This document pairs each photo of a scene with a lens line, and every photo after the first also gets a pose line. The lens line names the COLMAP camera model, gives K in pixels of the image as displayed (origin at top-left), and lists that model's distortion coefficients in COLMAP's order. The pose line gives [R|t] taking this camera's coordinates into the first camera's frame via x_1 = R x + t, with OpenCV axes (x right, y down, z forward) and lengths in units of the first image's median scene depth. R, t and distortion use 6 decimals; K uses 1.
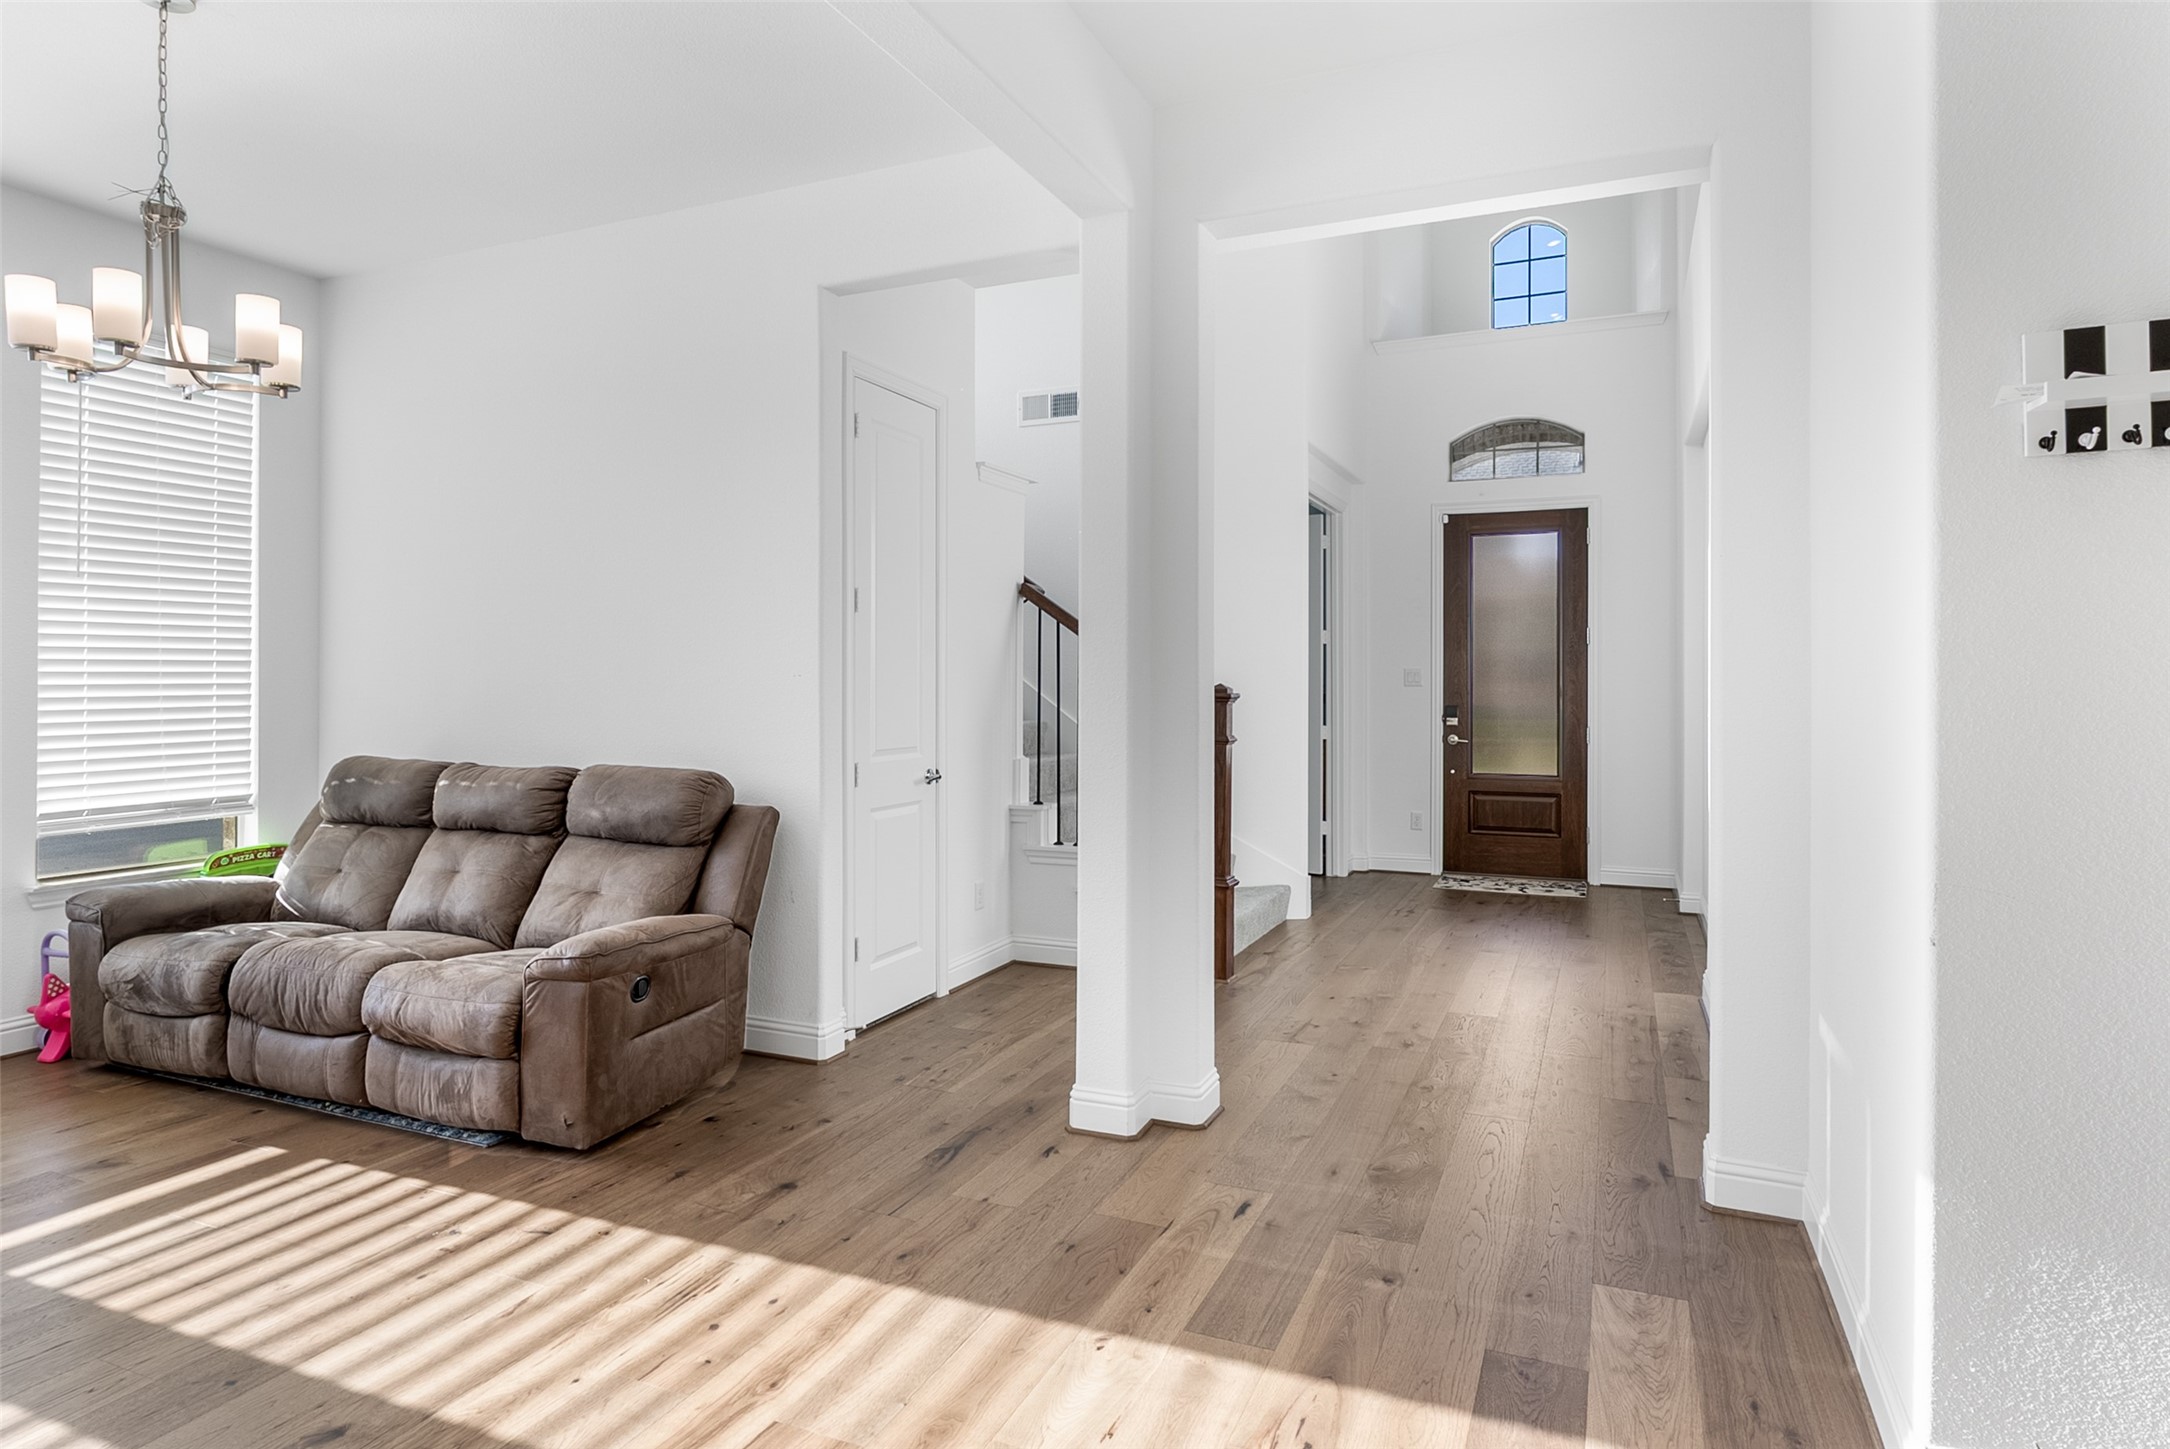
lens RADIAL K [[1234.3, 0, 1083.0], [0, 1234.3, 709.7], [0, 0, 1]] dist [-0.003567, -0.001019]
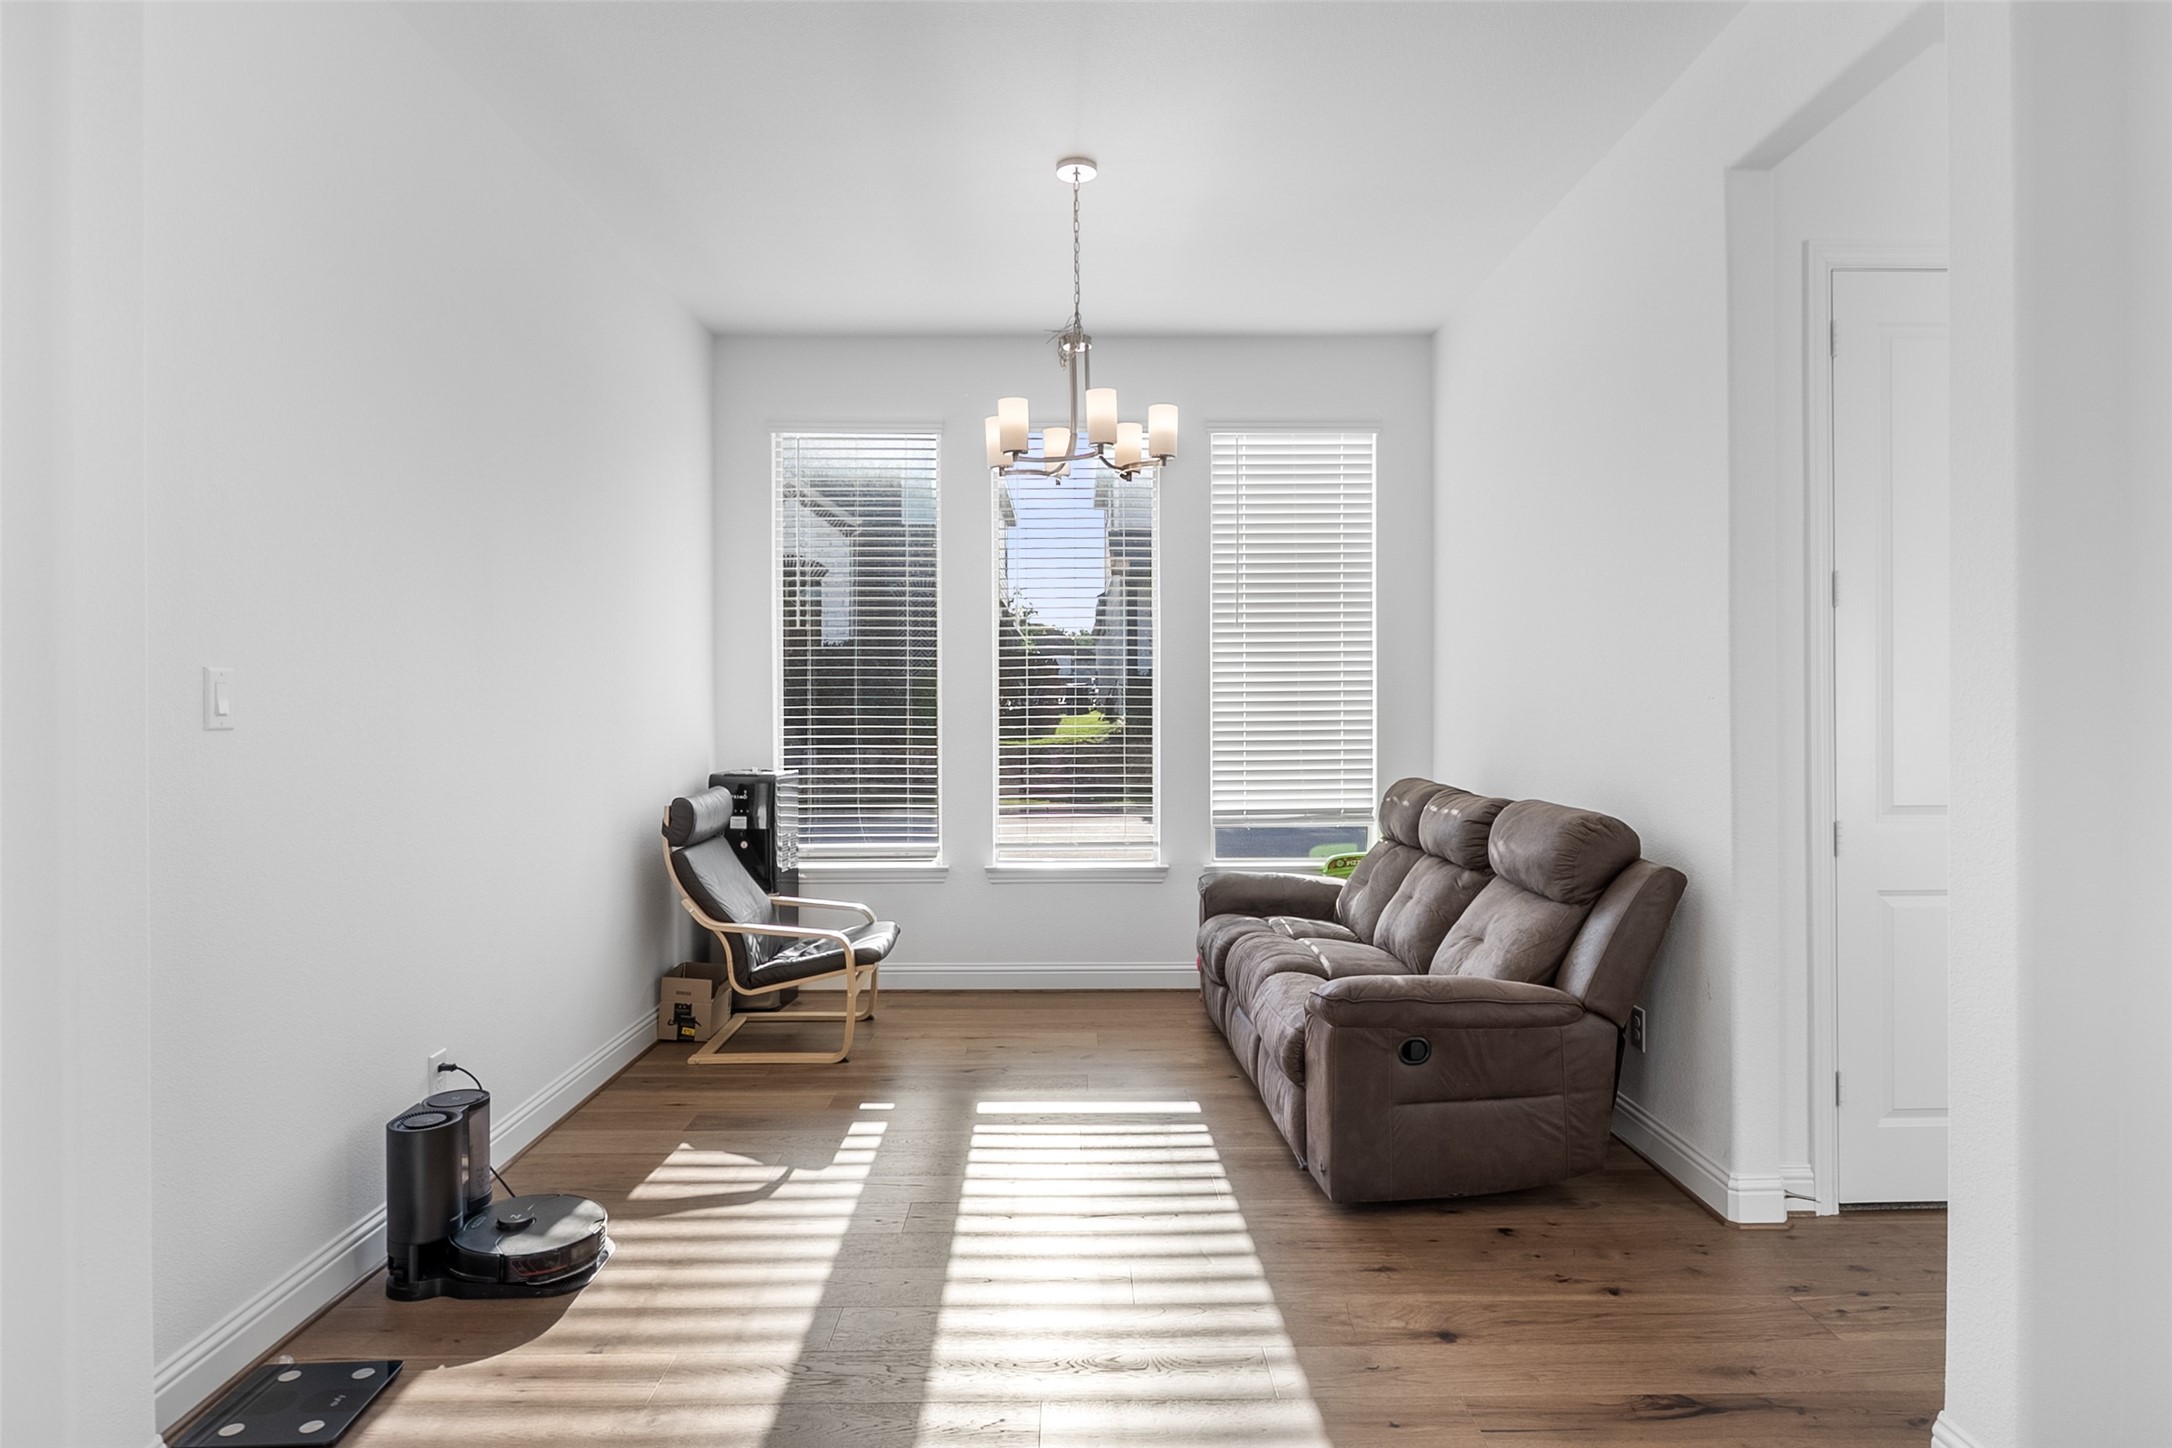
lens RADIAL K [[1235.4, 0, 1084.7], [0, 1235.4, 720.7], [0, 0, 1]] dist [-0.003567, -0.001019]
pose [[0.404967, 0.005500, -0.914315, 0.314134], [-0.017040, 0.999854, -0.001532, -0.006491], [0.914173, 0.016201, 0.405001, 0.360504]]
